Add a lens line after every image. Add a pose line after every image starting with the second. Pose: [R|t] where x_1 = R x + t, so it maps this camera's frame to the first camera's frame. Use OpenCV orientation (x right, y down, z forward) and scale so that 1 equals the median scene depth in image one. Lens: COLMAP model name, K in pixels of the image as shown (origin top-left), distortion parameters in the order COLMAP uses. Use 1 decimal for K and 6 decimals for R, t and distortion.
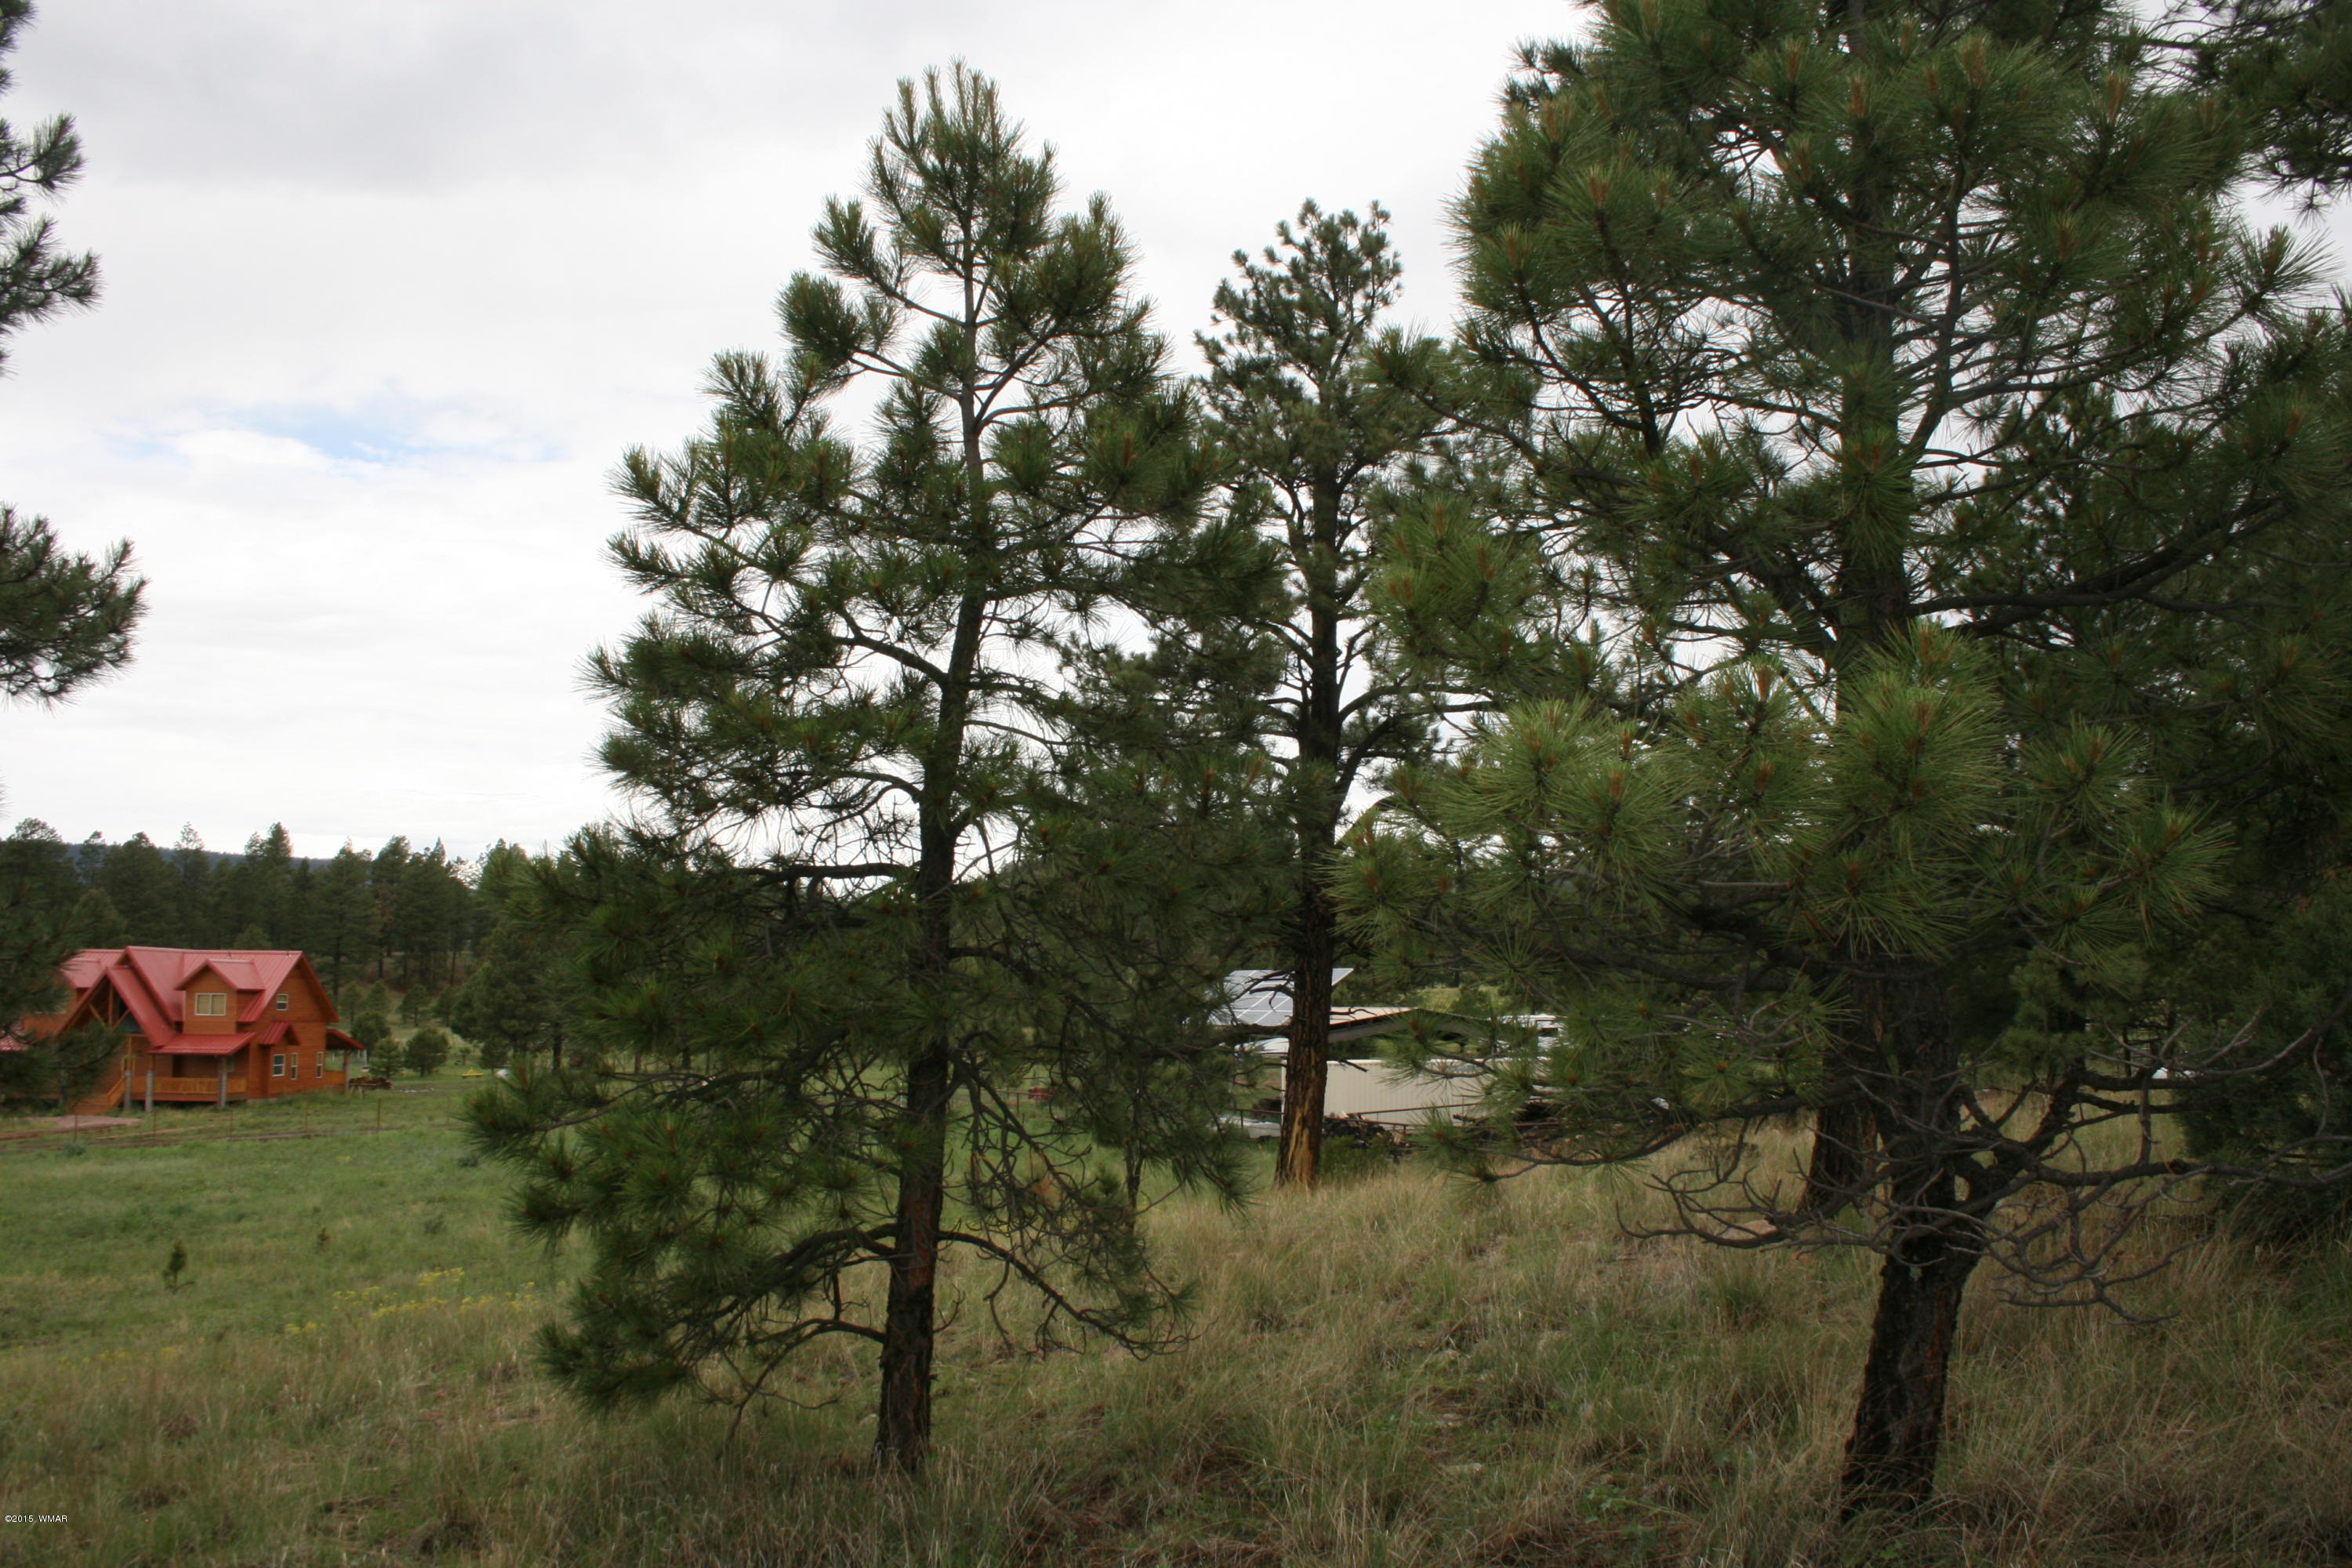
lens RADIAL K [[1959.7, 0, 1176.4], [0, 1959.7, 771.4], [0, 0, 1]] dist [-0.155795, 0.132828]
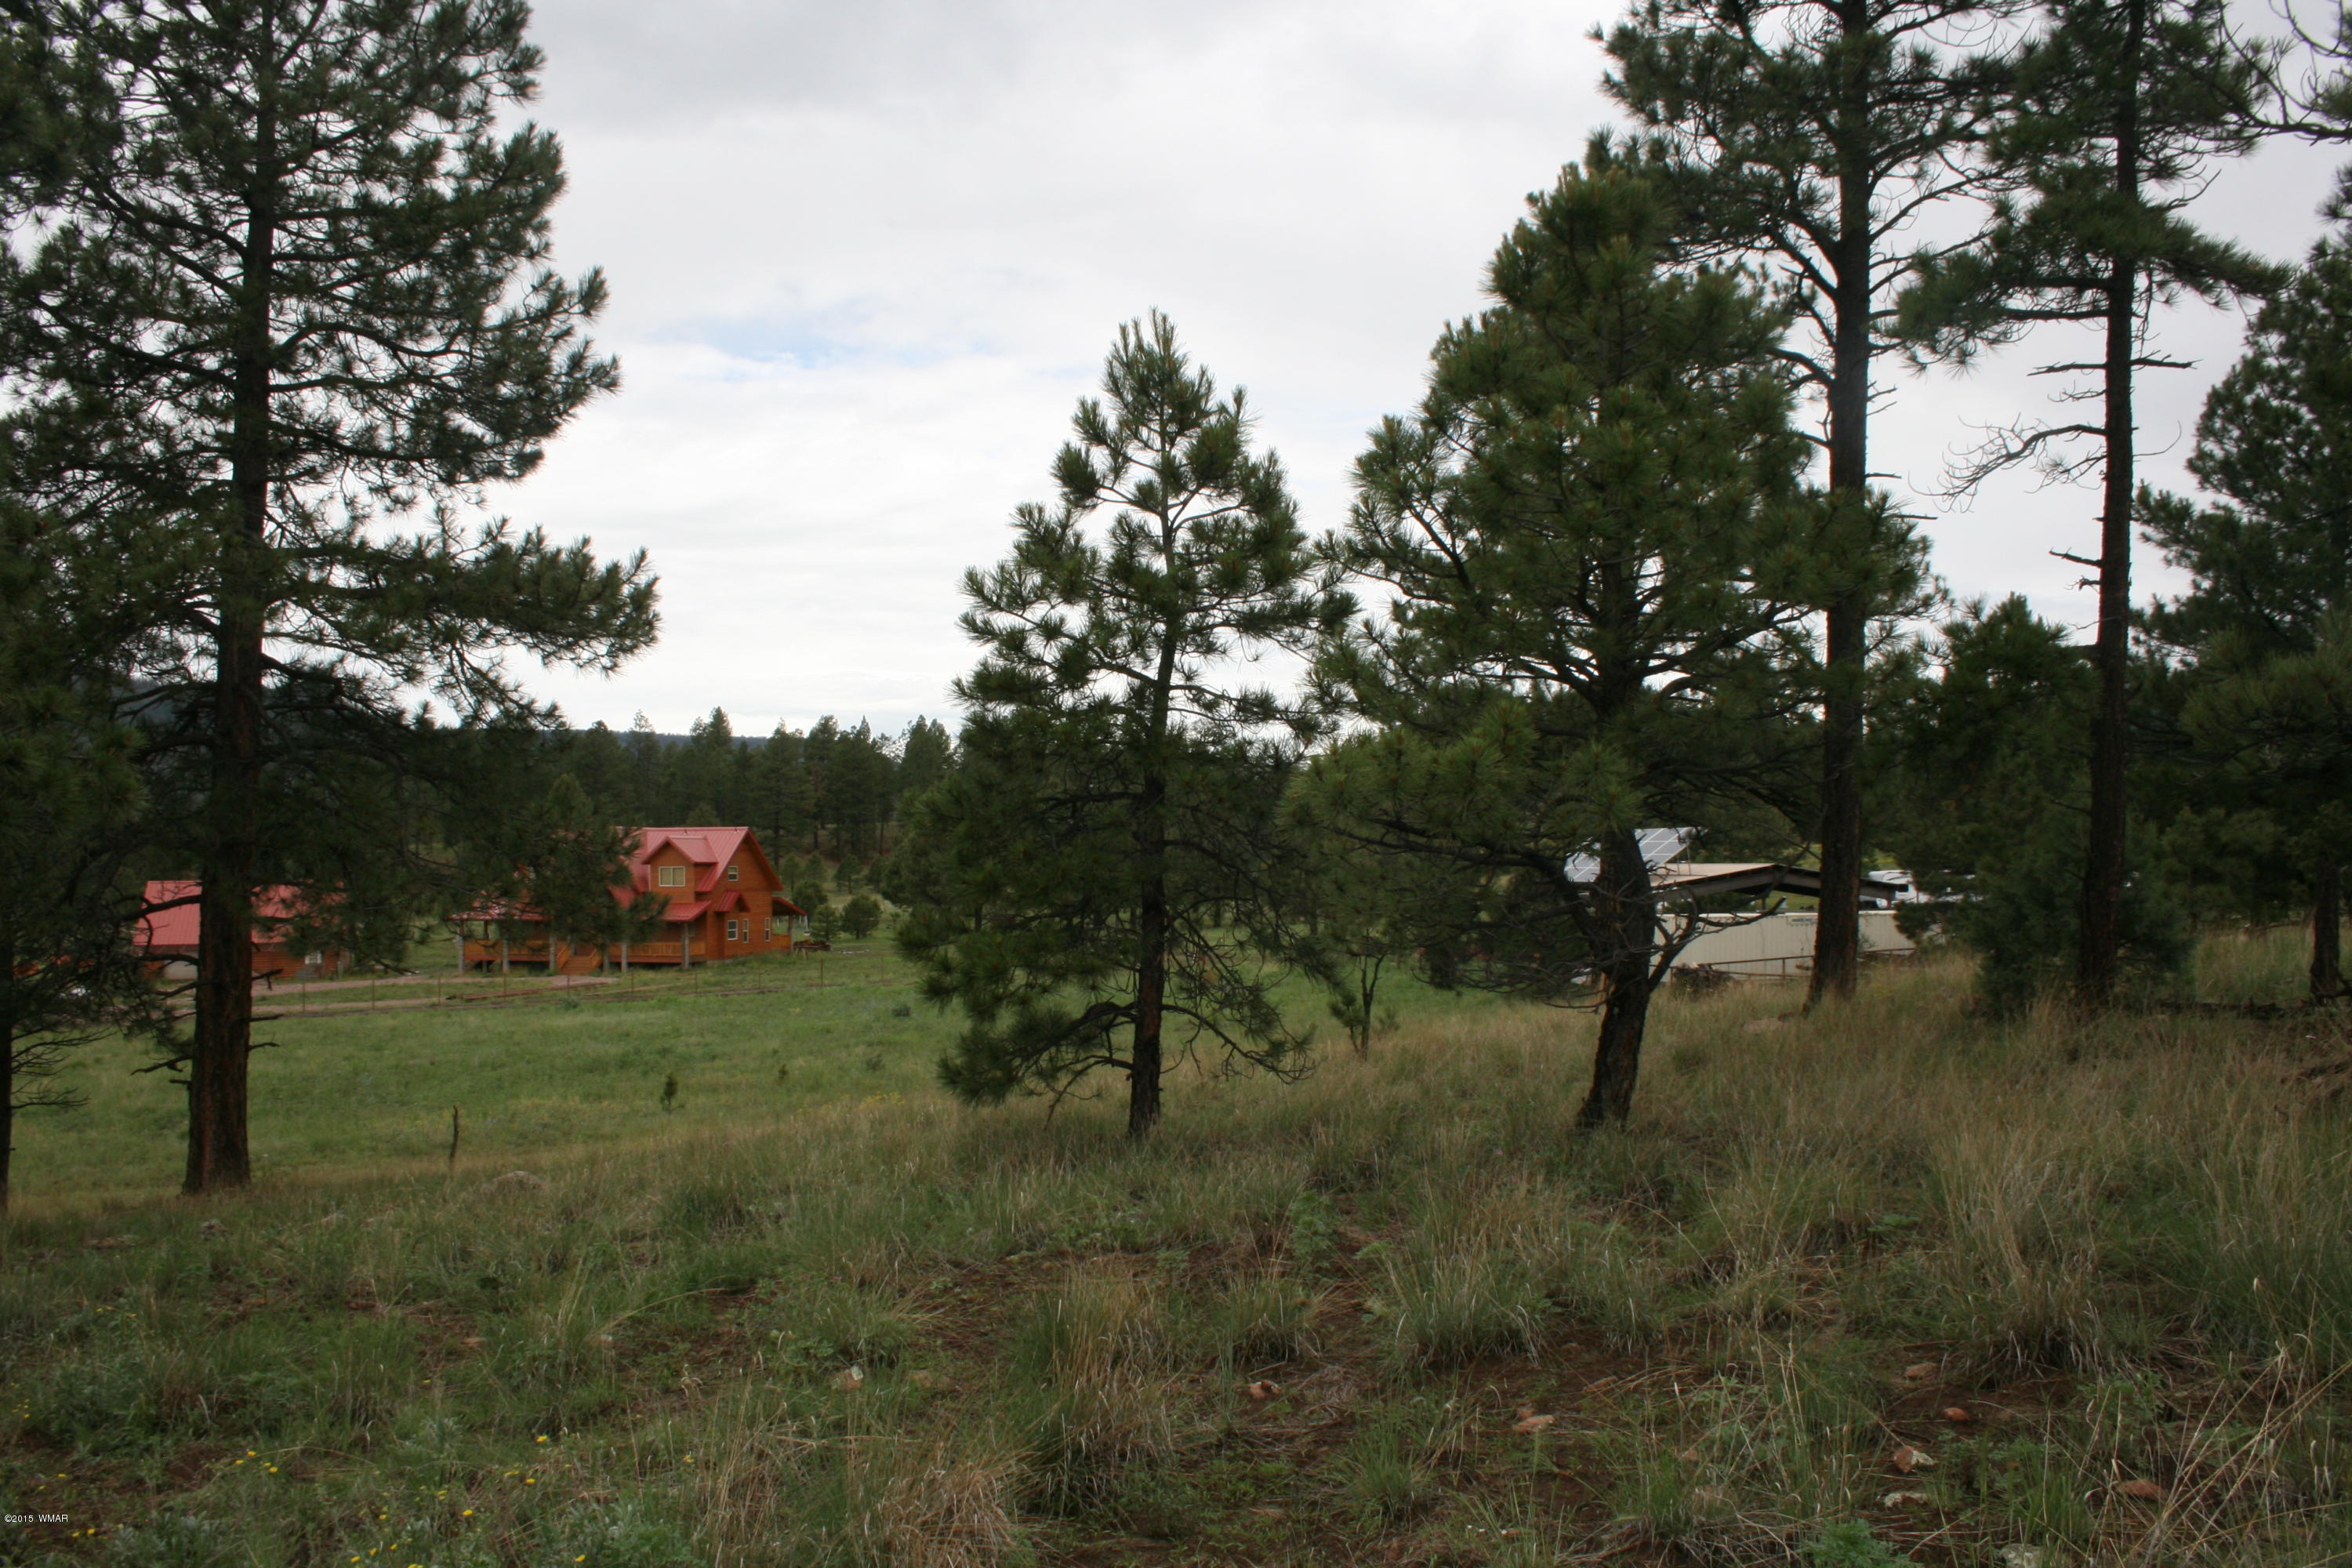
lens RADIAL K [[1959.7, 0, 1174.1], [0, 1959.7, 761.5], [0, 0, 1]] dist [-0.155795, 0.132828]
pose [[0.977923, -0.020444, -0.207961, 0.121345], [0.034227, 0.997433, 0.062892, -0.041771], [0.206142, -0.068621, 0.976113, -0.325140]]
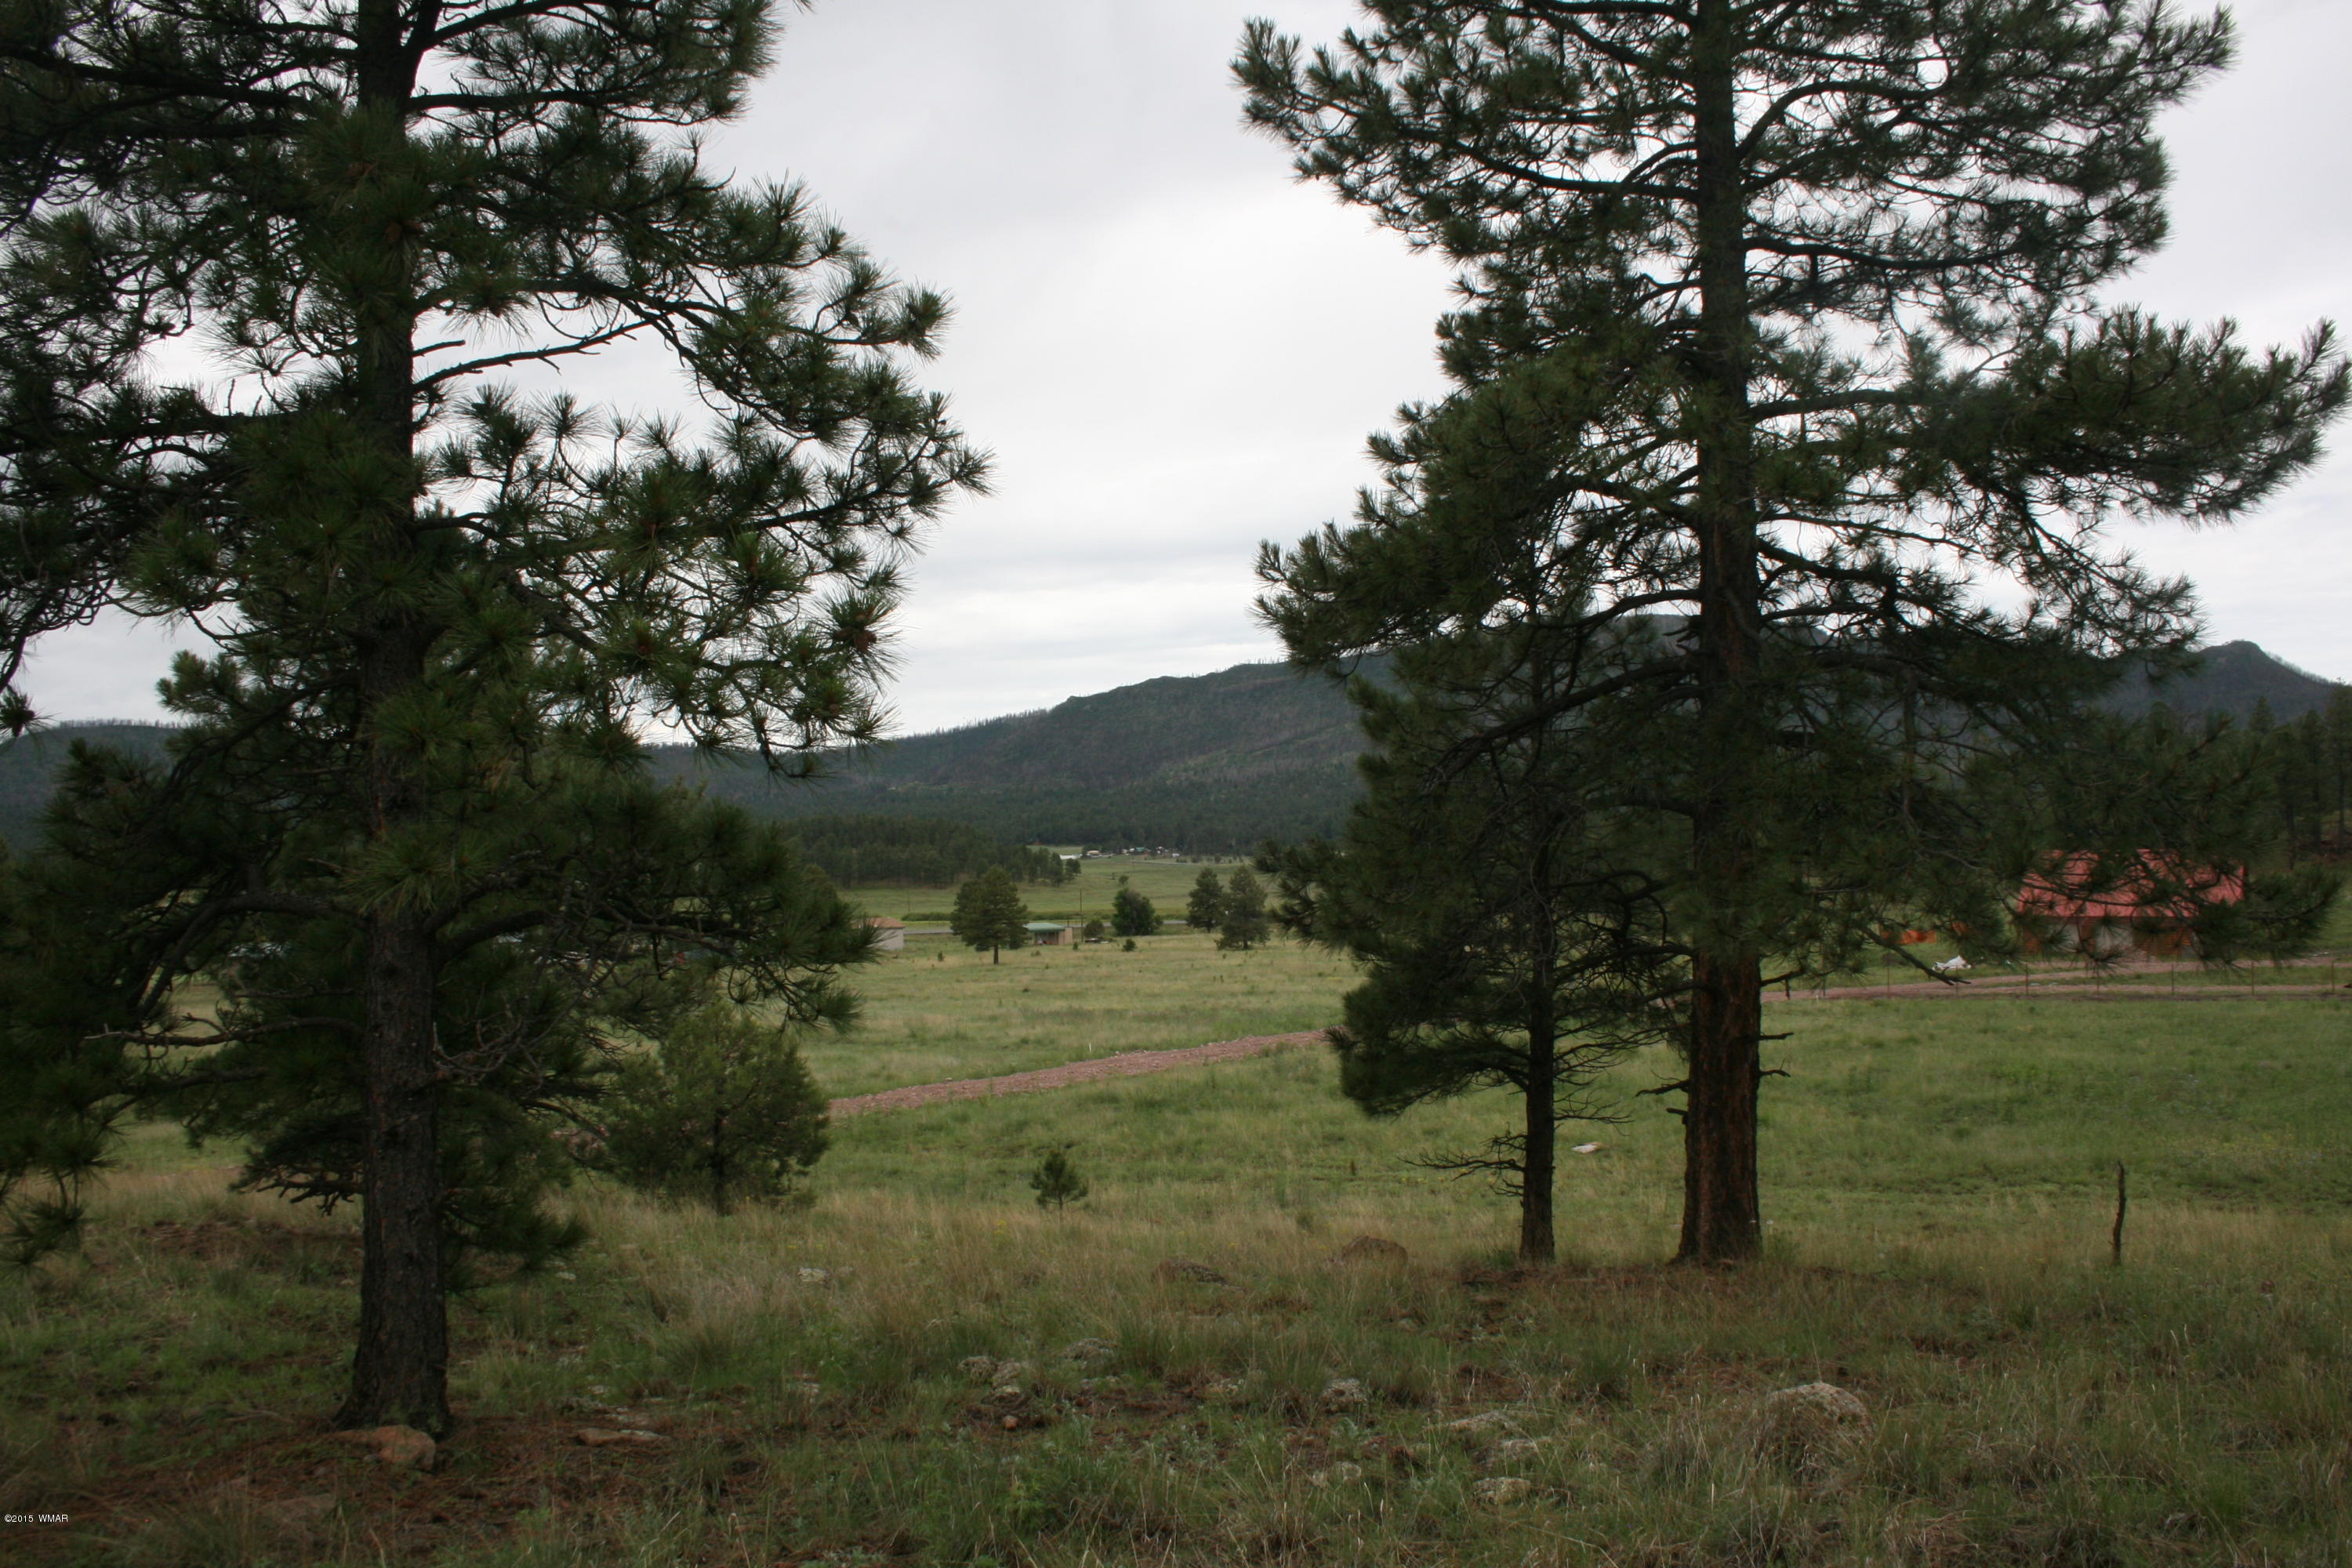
lens RADIAL K [[1959.7, 0, 1150.7], [0, 1959.7, 787.3], [0, 0, 1]] dist [-0.155795, 0.132828]
pose [[0.397846, -0.032872, -0.916863, 0.016854], [0.116395, 0.993091, 0.014902, 0.015843], [0.910039, -0.112647, 0.398923, 0.133590]]
